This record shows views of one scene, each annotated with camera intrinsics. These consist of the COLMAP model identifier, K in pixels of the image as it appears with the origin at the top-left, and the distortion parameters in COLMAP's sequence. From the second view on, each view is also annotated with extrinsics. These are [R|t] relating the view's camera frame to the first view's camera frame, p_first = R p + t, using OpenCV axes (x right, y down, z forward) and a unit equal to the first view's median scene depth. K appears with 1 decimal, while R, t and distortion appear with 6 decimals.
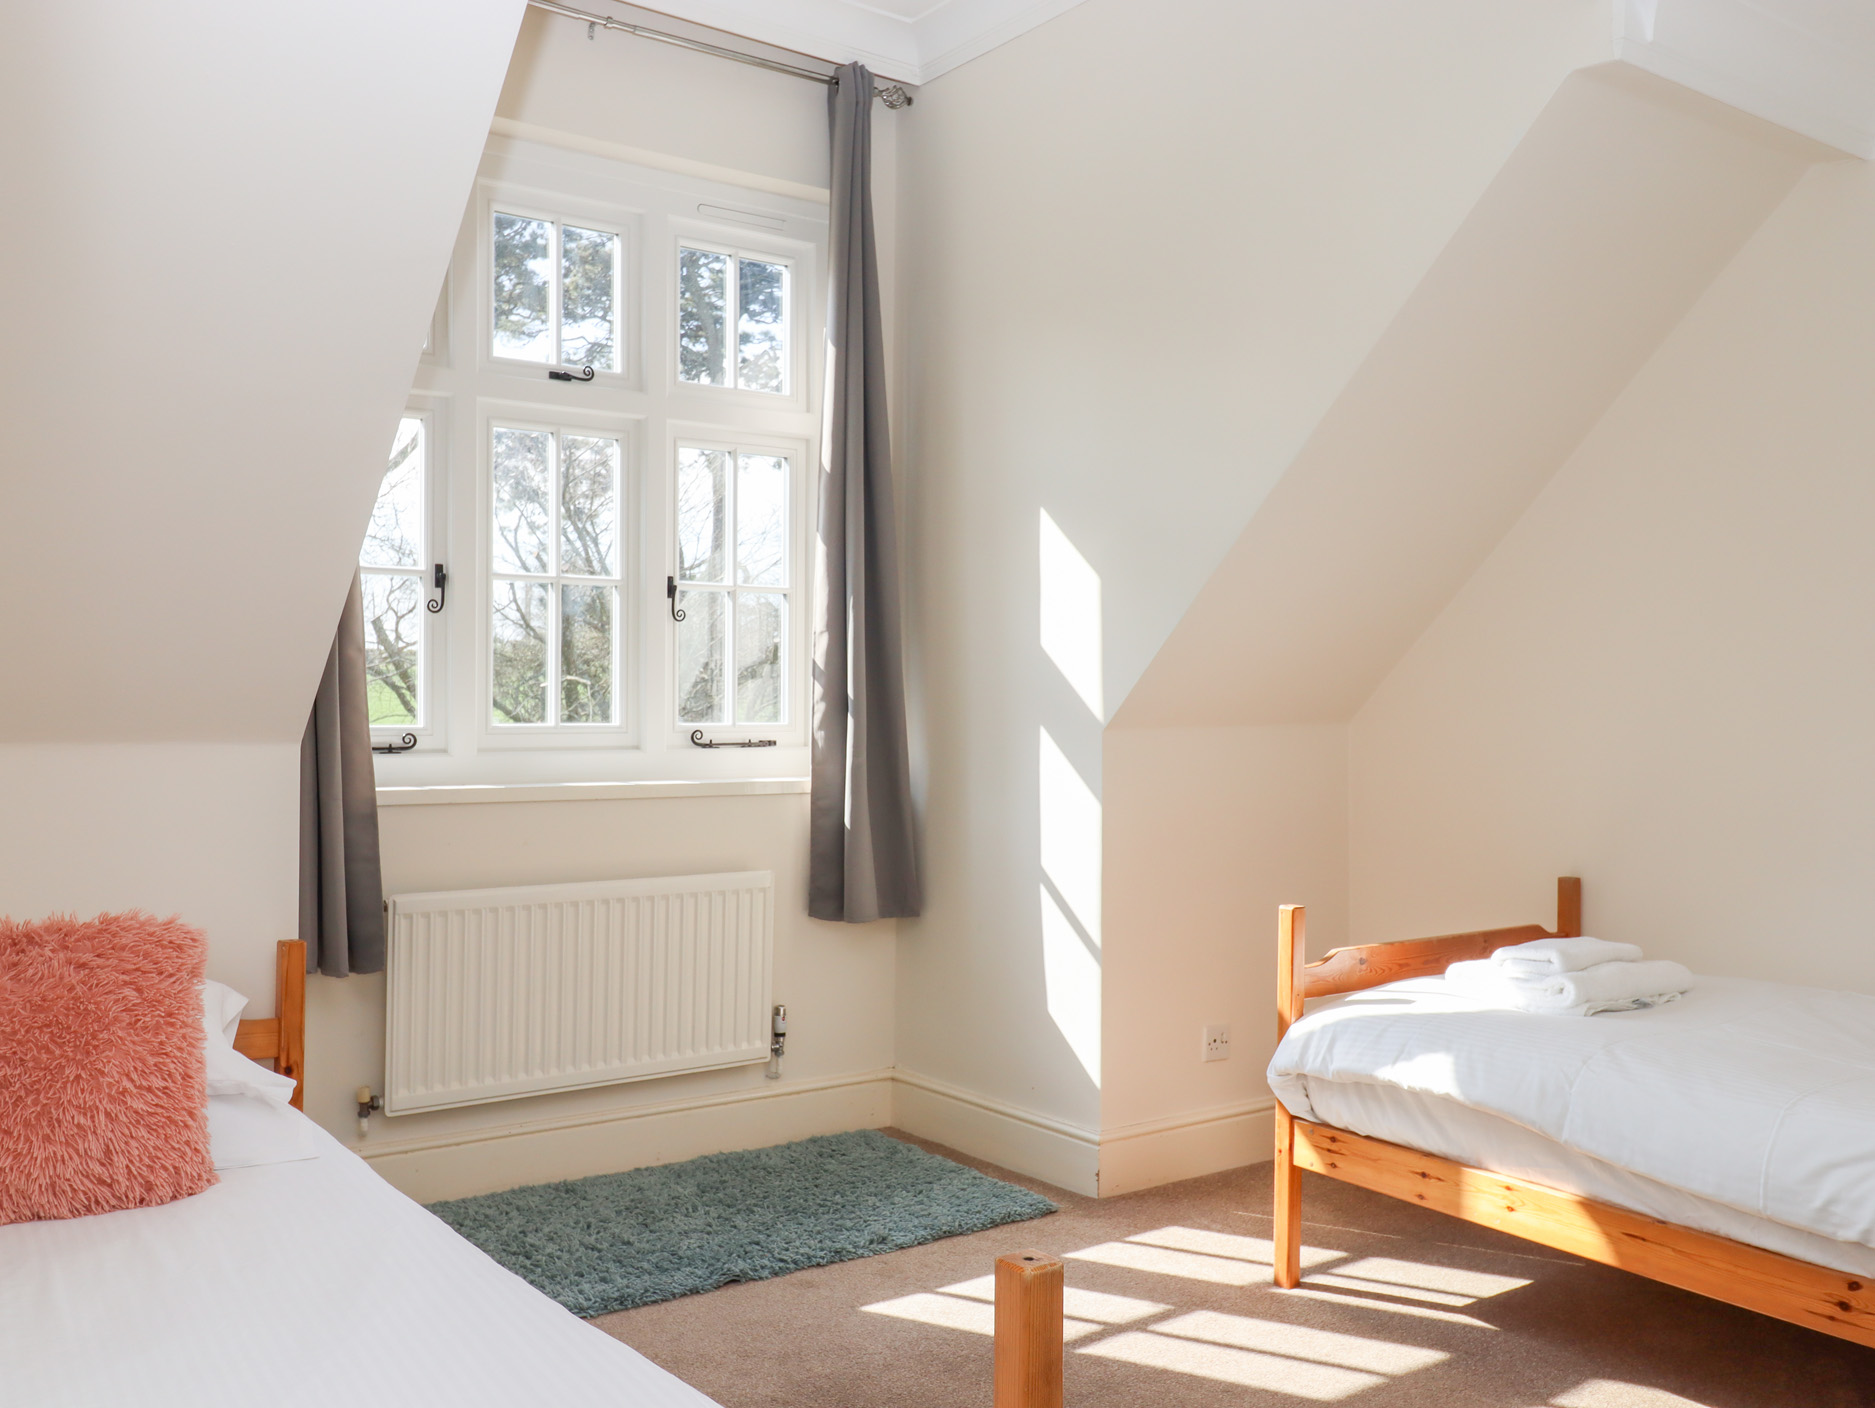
lens RADIAL K [[1681.9, 0, 937.5], [0, 1681.9, 704.0], [0, 0, 1]] dist [-0.004493, -0.002409]
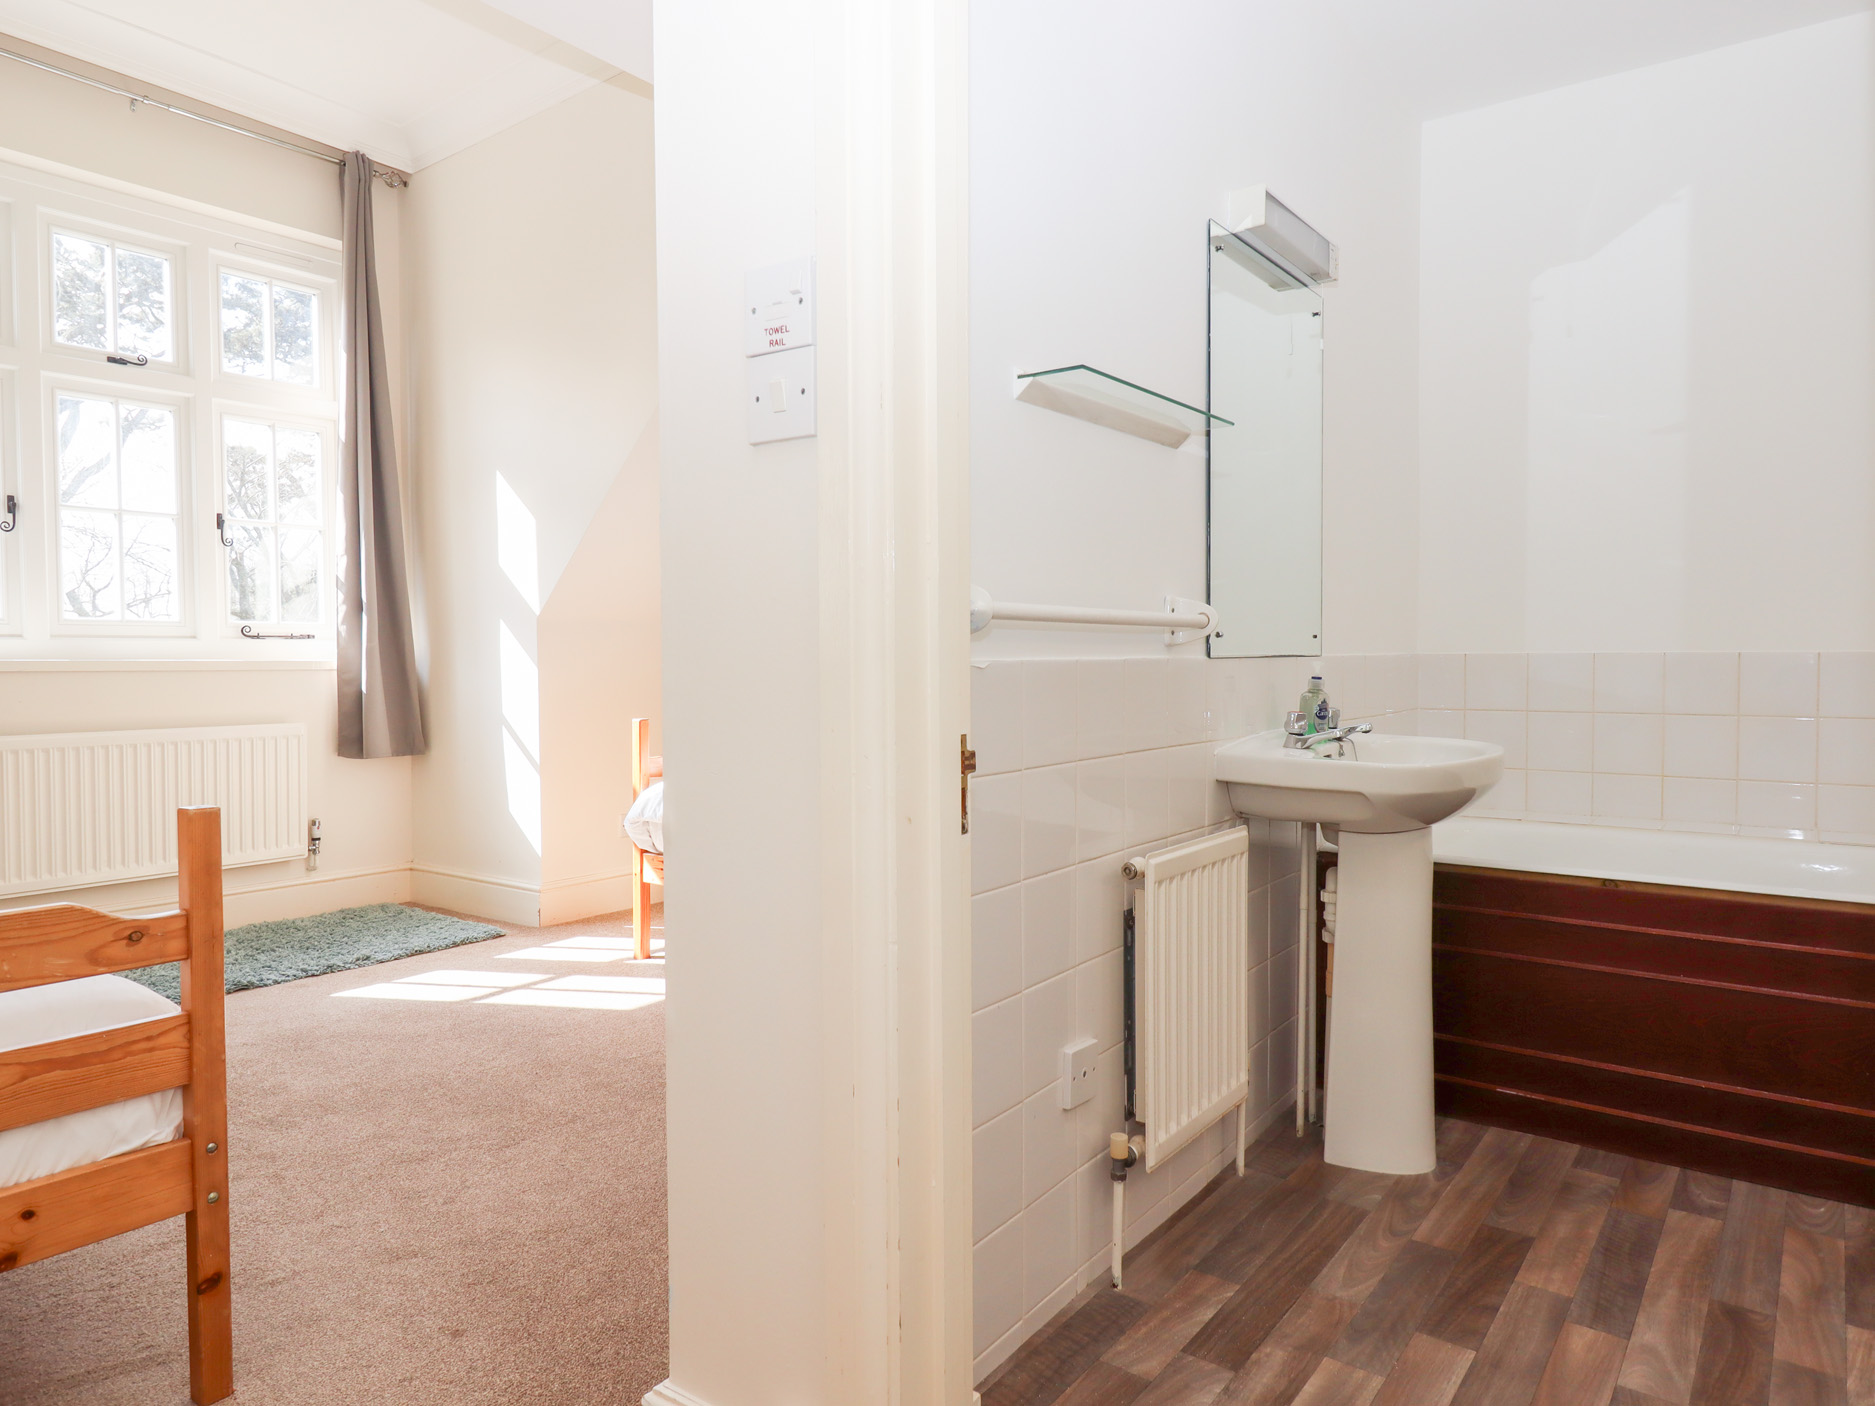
lens RADIAL K [[1183.6, 0, 940.8], [0, 1183.6, 694.1], [0, 0, 1]] dist [0.002307, -0.001514]
pose [[0.955802, -0.020850, 0.293271, 0.119730], [0.013137, 0.999515, 0.028244, 0.052992], [-0.293717, -0.023143, 0.955612, -0.106294]]
